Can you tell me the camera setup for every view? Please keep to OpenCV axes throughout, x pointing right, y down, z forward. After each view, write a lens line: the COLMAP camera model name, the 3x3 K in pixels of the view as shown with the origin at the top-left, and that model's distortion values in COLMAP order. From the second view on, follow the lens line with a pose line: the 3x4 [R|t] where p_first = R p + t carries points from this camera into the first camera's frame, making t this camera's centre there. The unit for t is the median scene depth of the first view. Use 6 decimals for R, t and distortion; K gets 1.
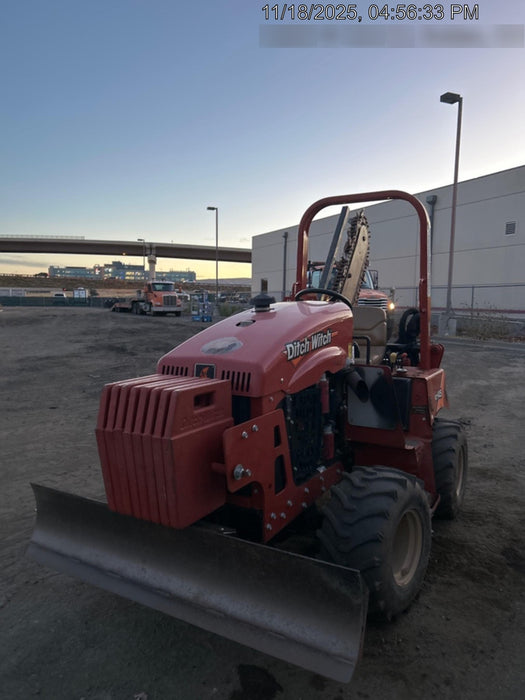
lens RADIAL K [[482.9, 0, 258.7], [0, 482.9, 352.0], [0, 0, 1]] dist [0.050545, 0.003810]
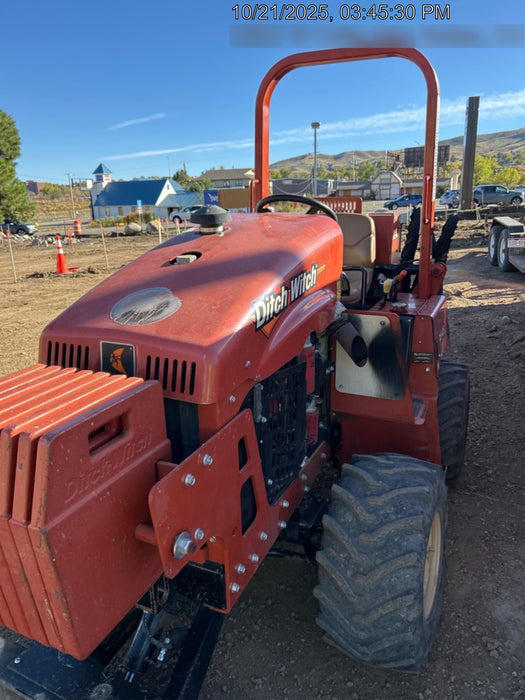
lens RADIAL K [[518.6, 0, 264.4], [0, 518.6, 354.4], [0, 0, 1]] dist [0.008157, -0.011394]
pose [[0.994069, -0.040507, 0.100922, 0.003147], [0.019383, 0.979174, 0.202096, -0.084800], [-0.107006, -0.198941, 0.974152, 0.356099]]
